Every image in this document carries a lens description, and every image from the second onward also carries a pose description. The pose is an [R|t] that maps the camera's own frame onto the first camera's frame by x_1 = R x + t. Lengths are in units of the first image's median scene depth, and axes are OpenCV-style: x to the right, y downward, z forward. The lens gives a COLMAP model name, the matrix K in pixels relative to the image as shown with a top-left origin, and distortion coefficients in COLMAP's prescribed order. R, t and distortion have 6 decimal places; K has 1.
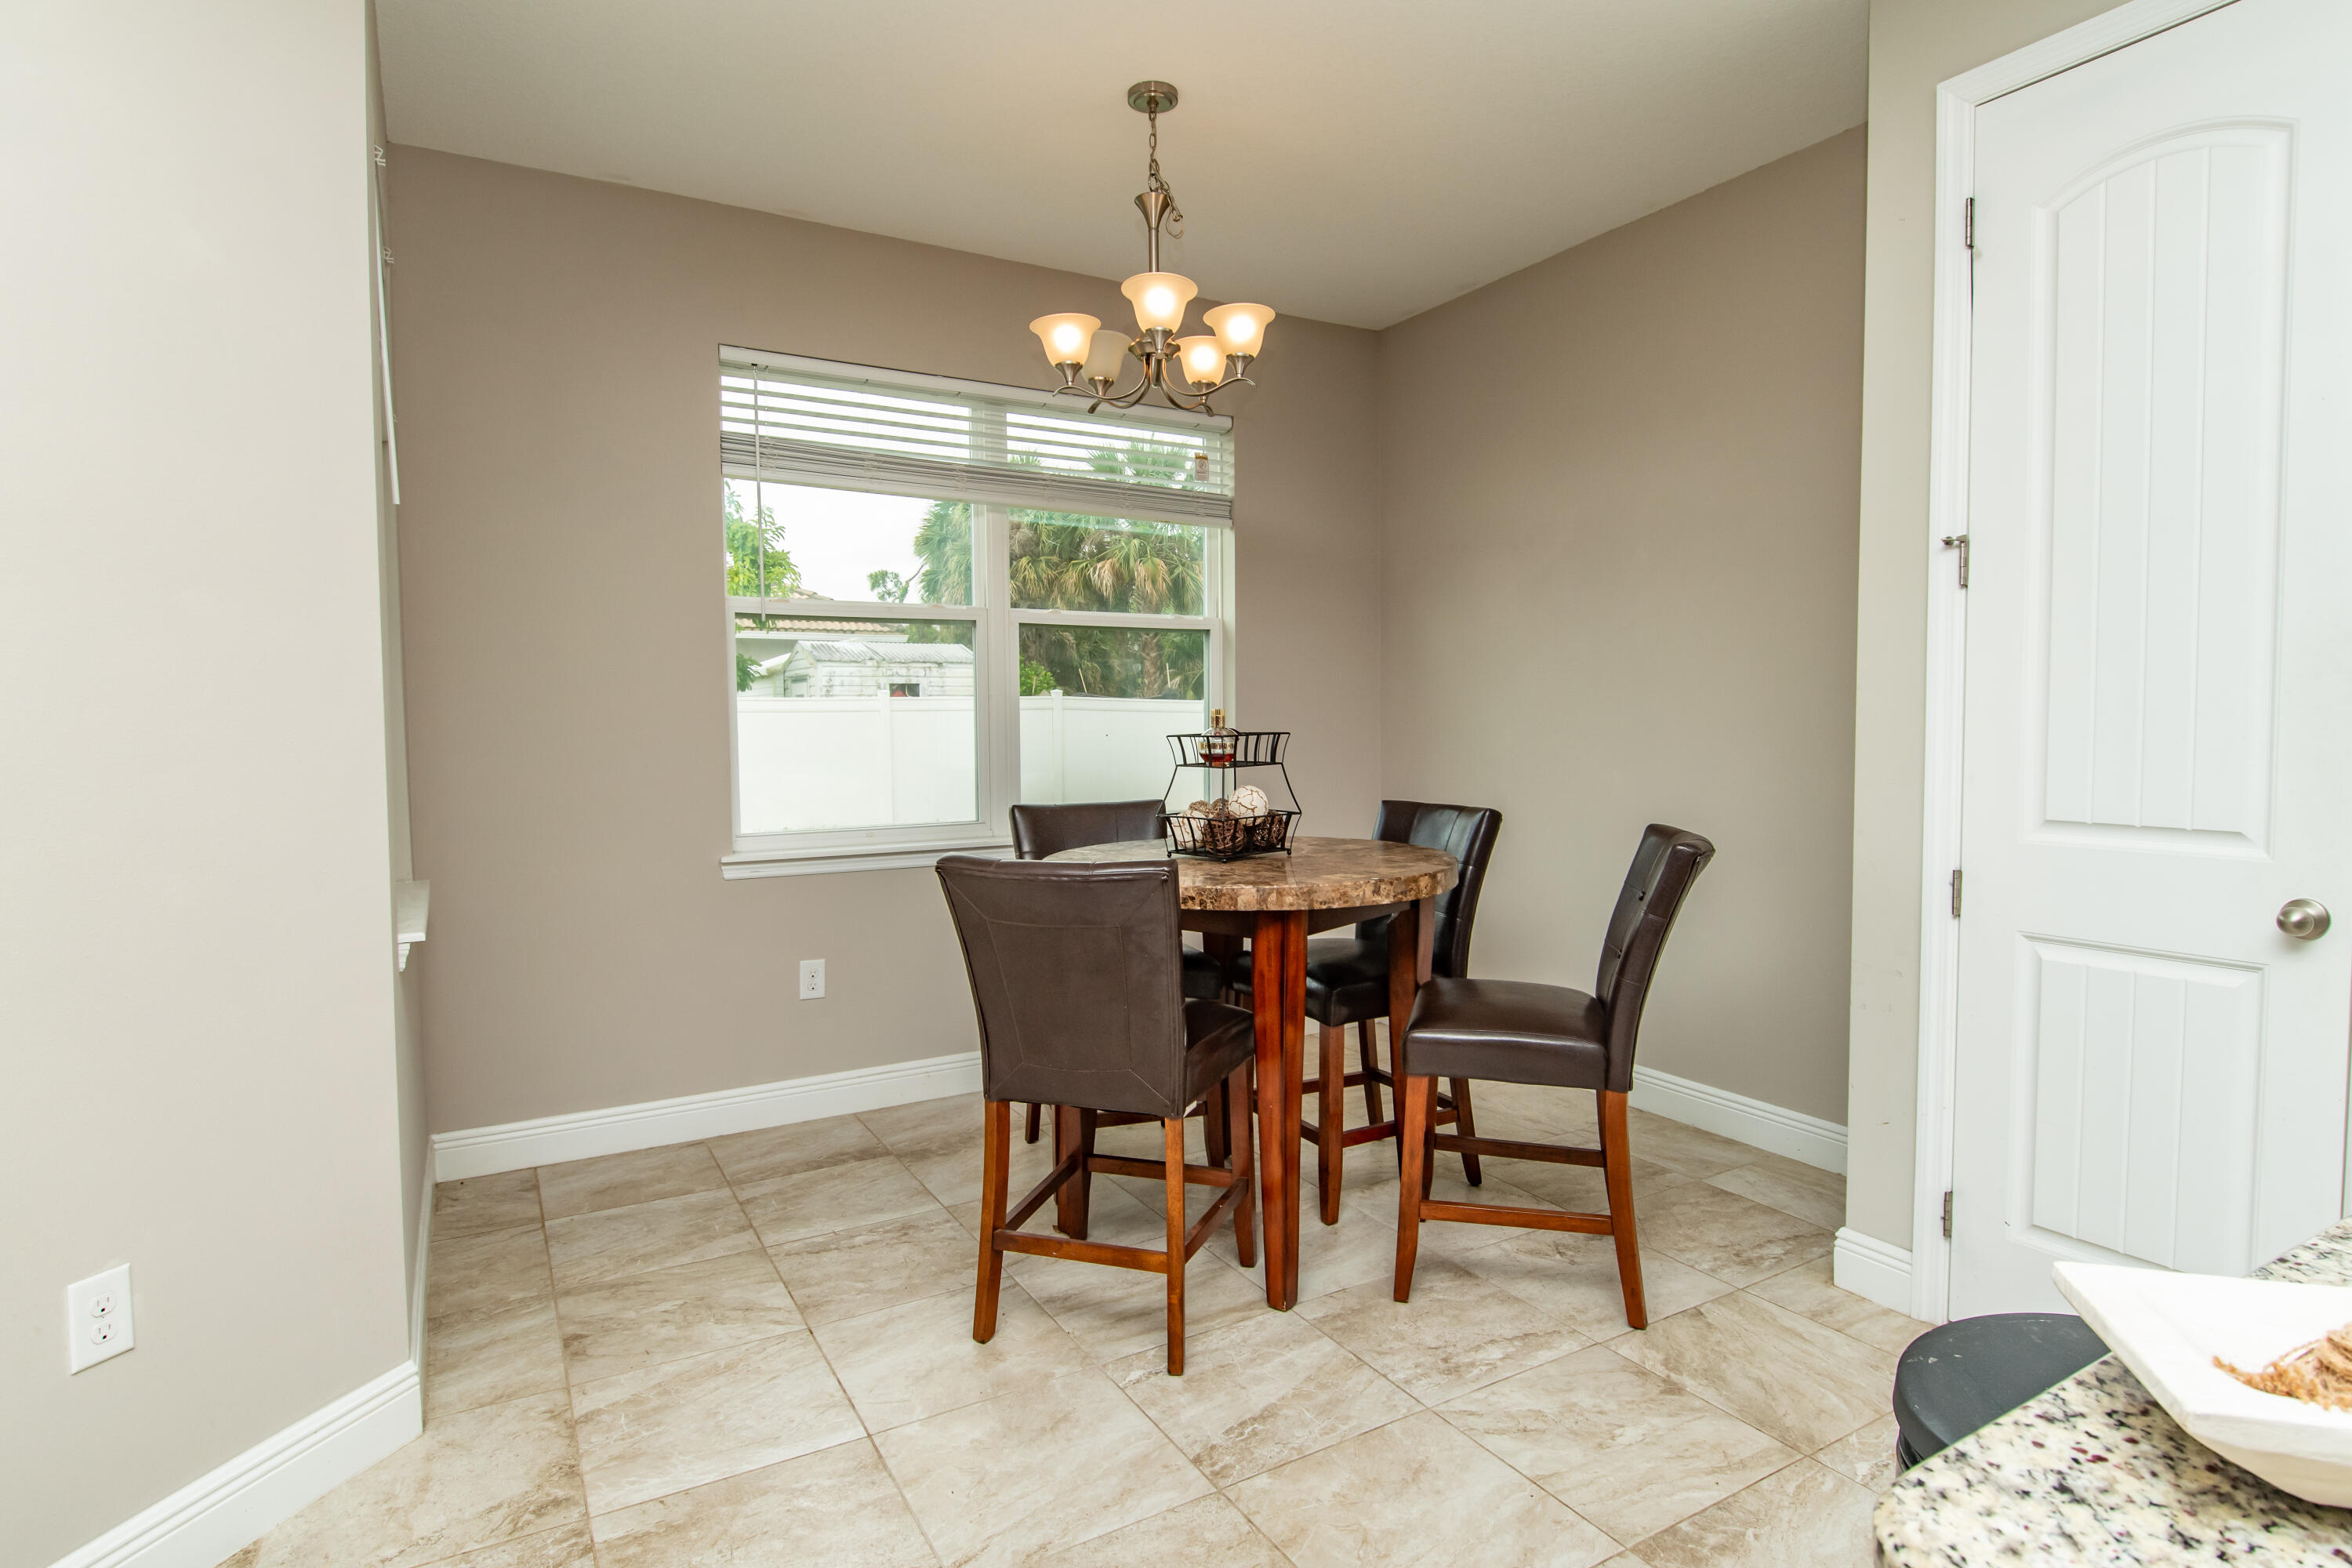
lens RADIAL K [[1229.5, 0, 1200.0], [0, 1229.5, 773.0], [0, 0, 1]] dist [0.000845, -0.011078]
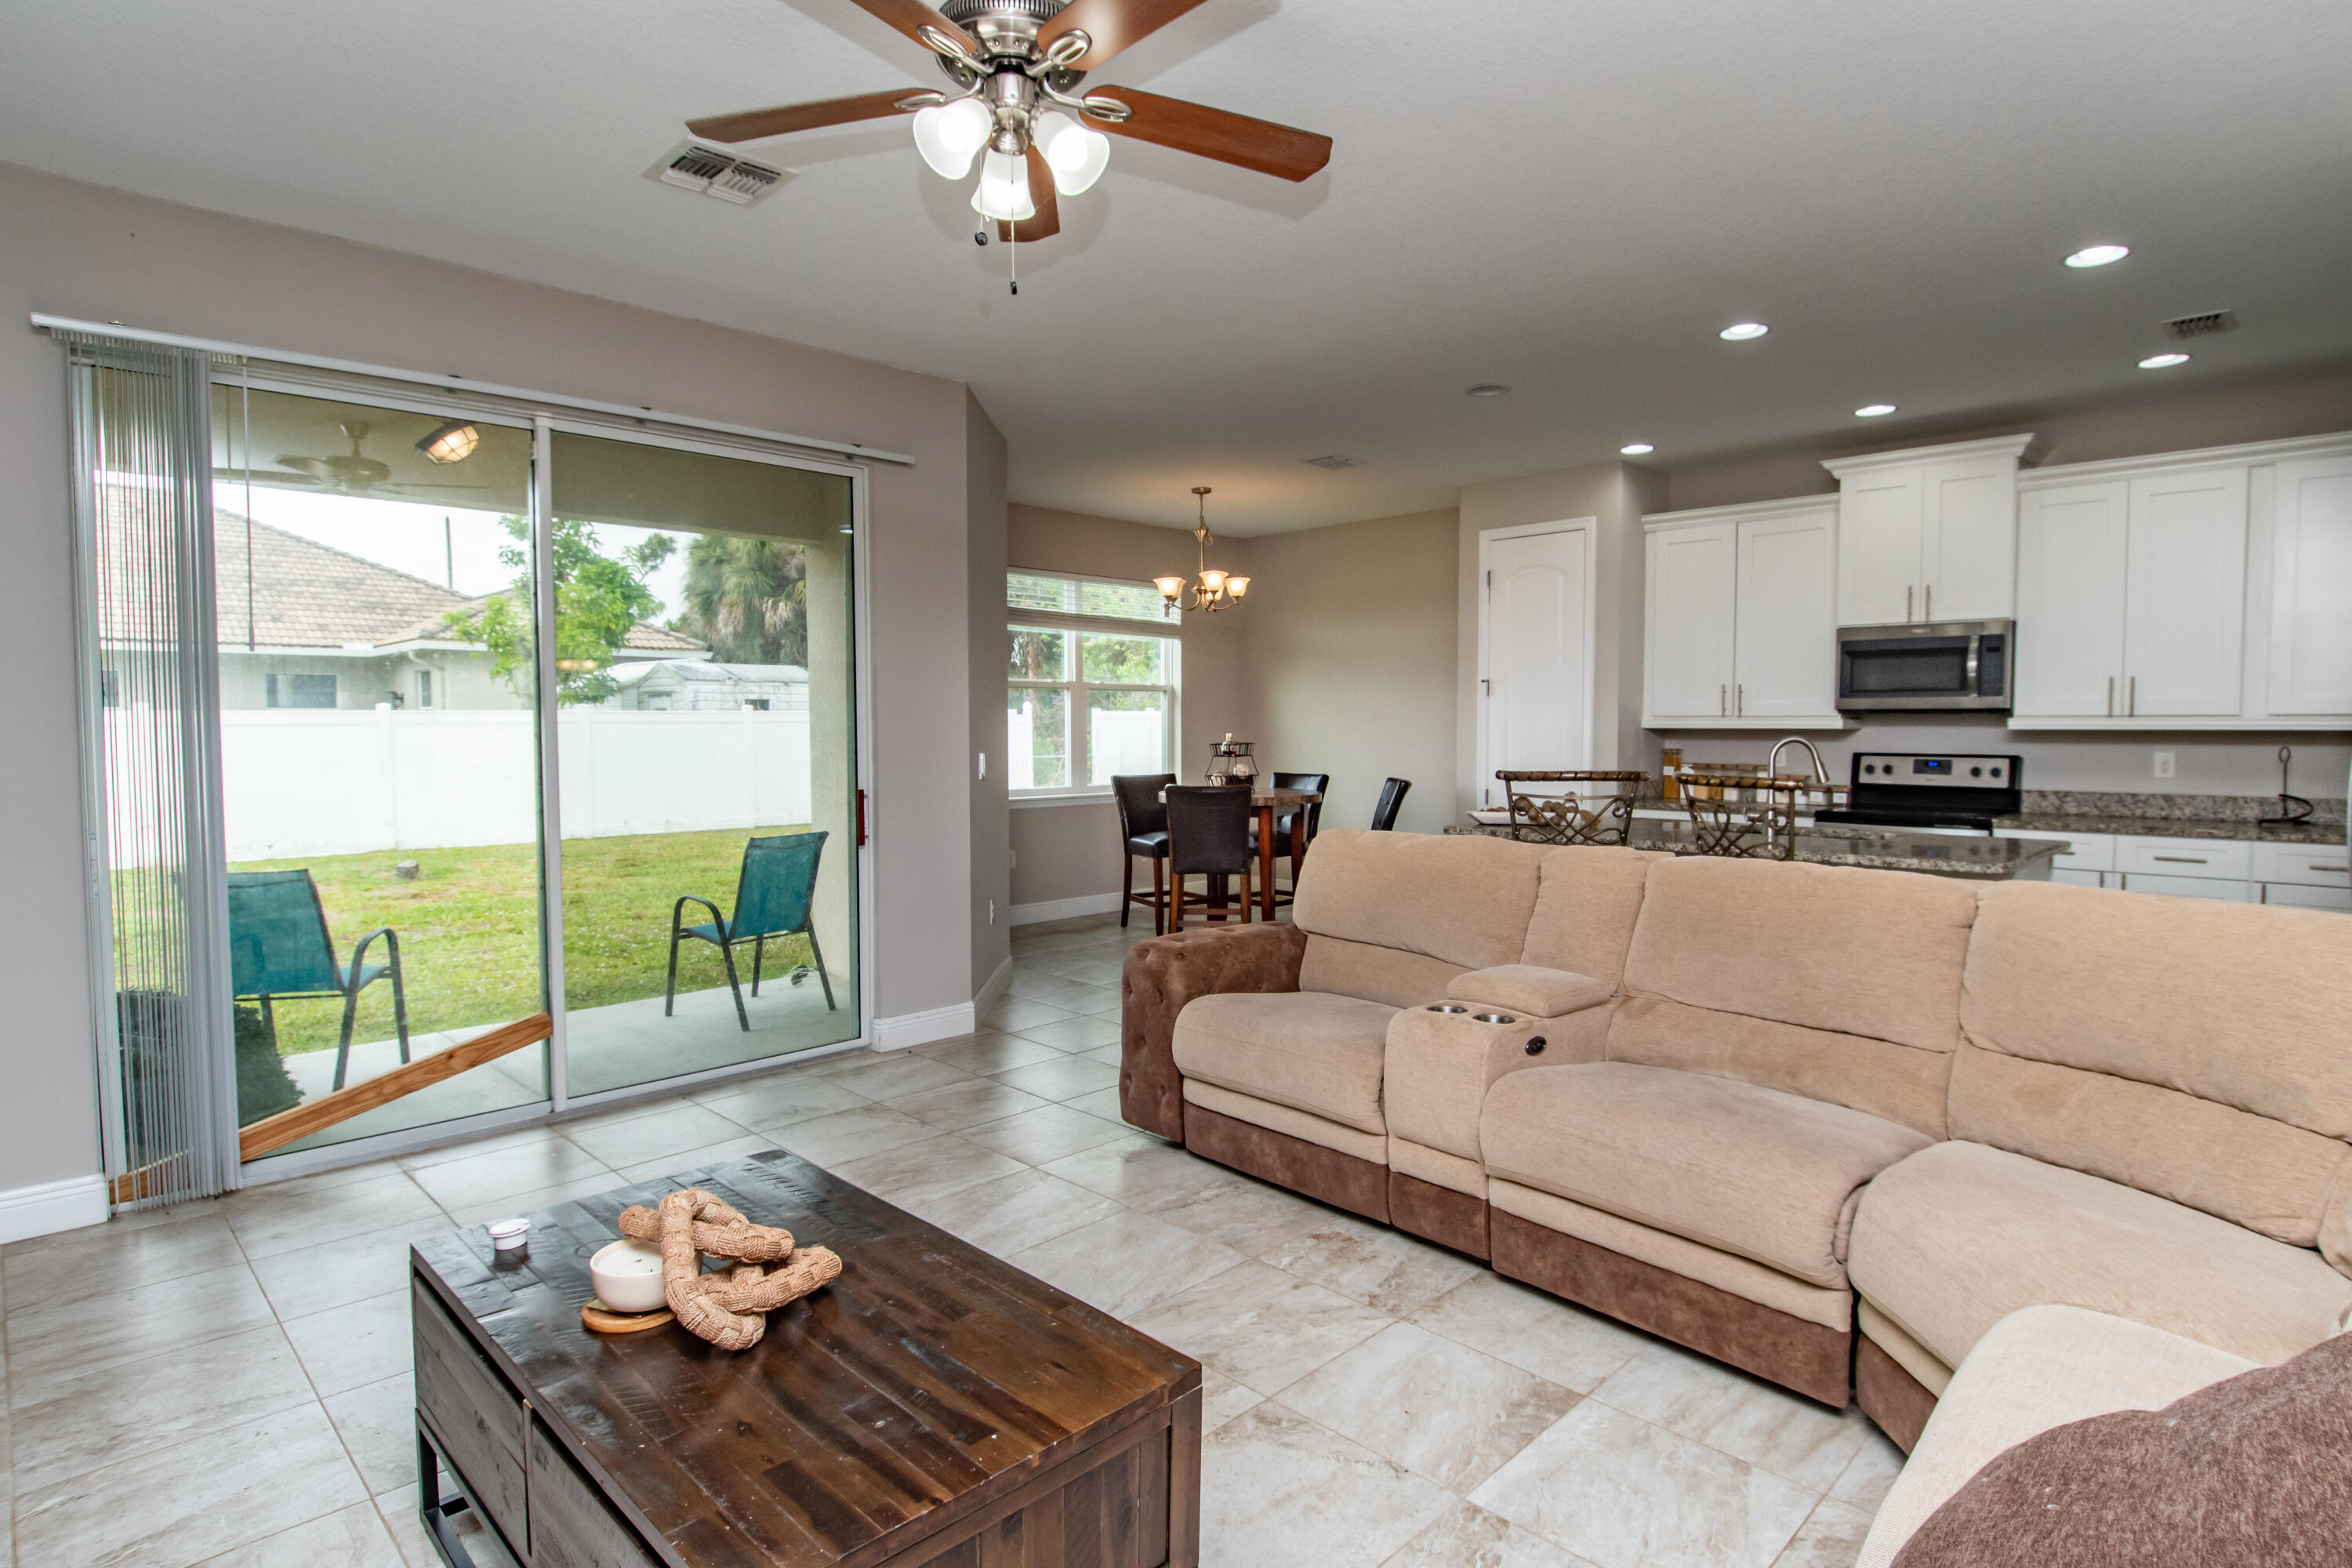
lens RADIAL K [[1229.5, 0, 1200.0], [0, 1229.5, 773.0], [0, 0, 1]] dist [0.000845, -0.011078]
pose [[0.967913, -0.004875, 0.251237, -0.125454], [0.006333, 0.999967, -0.004996, 0.007566], [-0.251204, 0.006427, 0.967913, -0.265348]]
